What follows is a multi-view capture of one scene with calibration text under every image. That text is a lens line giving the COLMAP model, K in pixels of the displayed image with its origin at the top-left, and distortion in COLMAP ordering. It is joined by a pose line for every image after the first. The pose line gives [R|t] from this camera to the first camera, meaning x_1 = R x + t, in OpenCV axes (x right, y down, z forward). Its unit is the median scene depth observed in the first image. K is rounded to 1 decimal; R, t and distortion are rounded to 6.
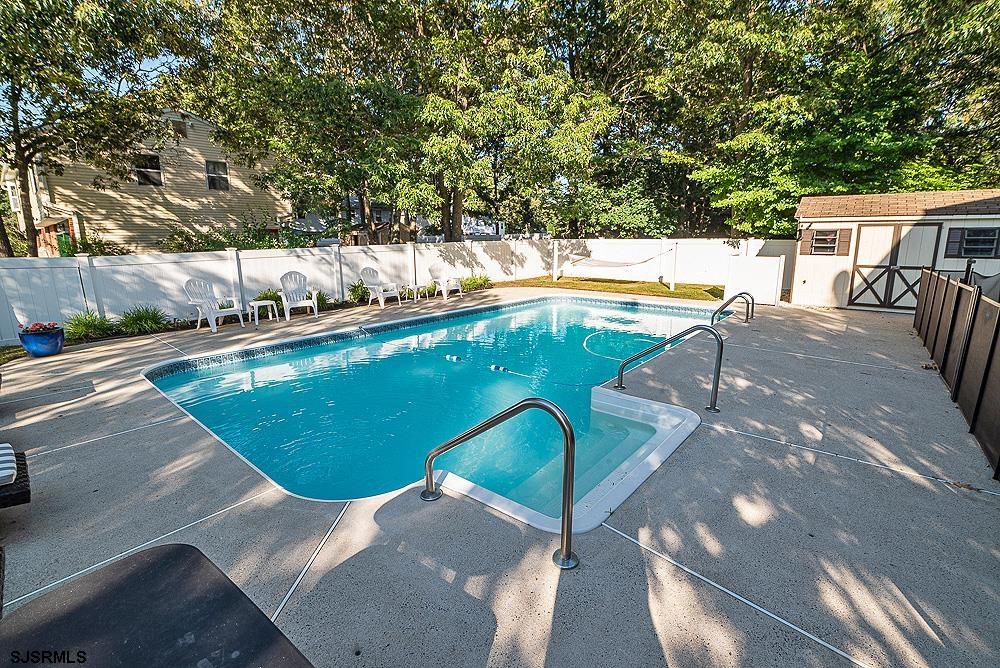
lens RADIAL K [[442.5, 0, 499.7], [0, 442.5, 335.9], [0, 0, 1]] dist [-0.029899, 0.003841]
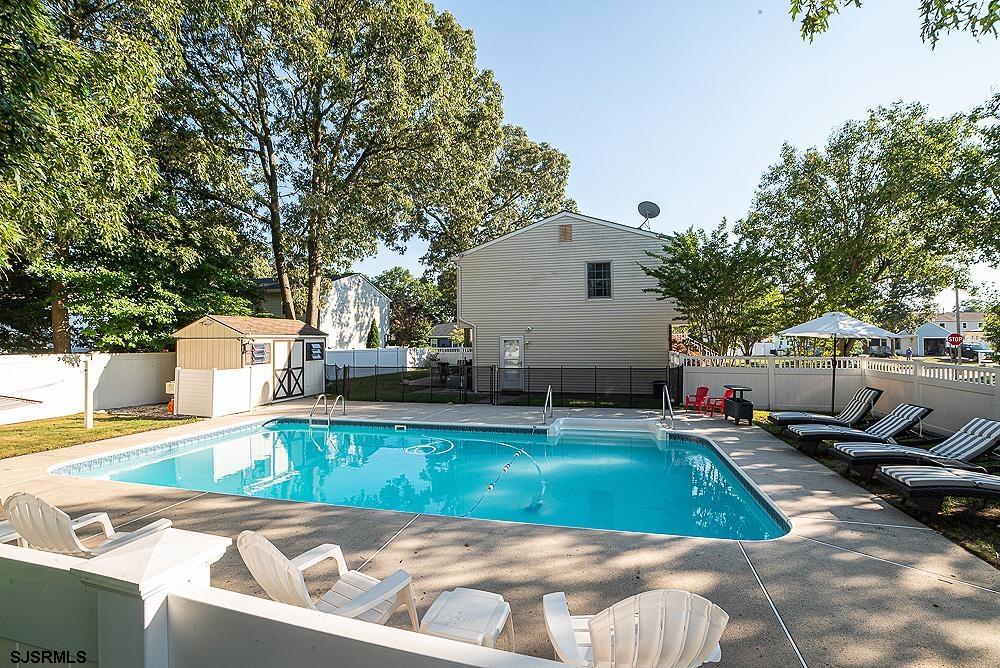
lens RADIAL K [[442.5, 0, 493.2], [0, 442.5, 336.7], [0, 0, 1]] dist [-0.029899, 0.003841]
pose [[-0.407937, 0.016382, 0.912863, -0.500705], [0.206239, 0.975650, 0.074655, -0.164755], [-0.889411, 0.218722, -0.401382, 0.678080]]
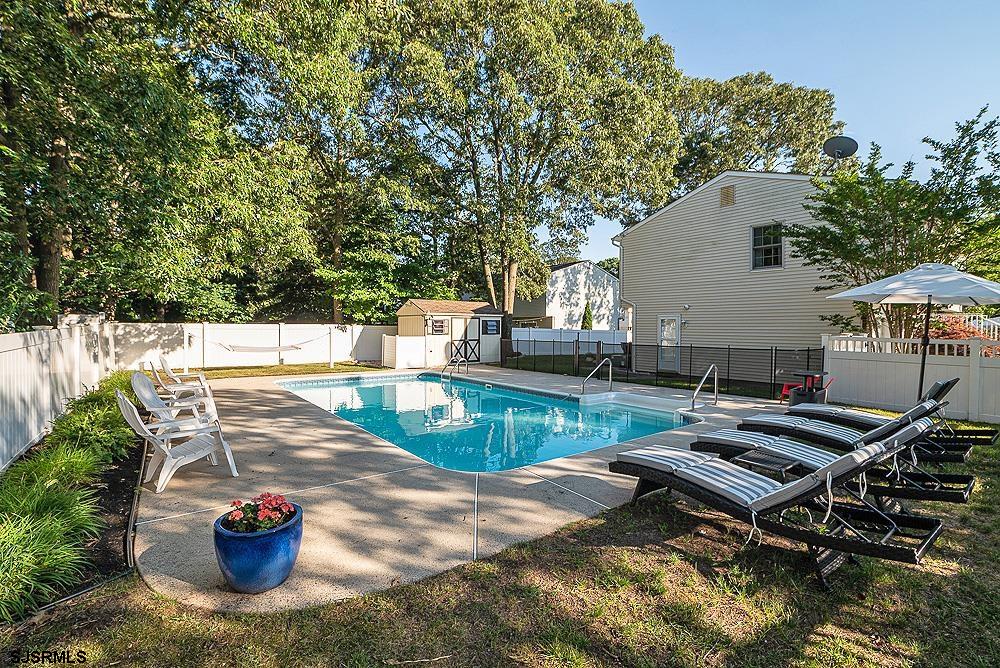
lens RADIAL K [[442.5, 0, 502.4], [0, 442.5, 332.8], [0, 0, 1]] dist [-0.029899, 0.003841]
pose [[0.242485, -0.002988, 0.970151, -0.630813], [0.201319, 0.978383, -0.047306, -0.048220], [-0.949037, 0.206781, 0.237845, 0.278116]]
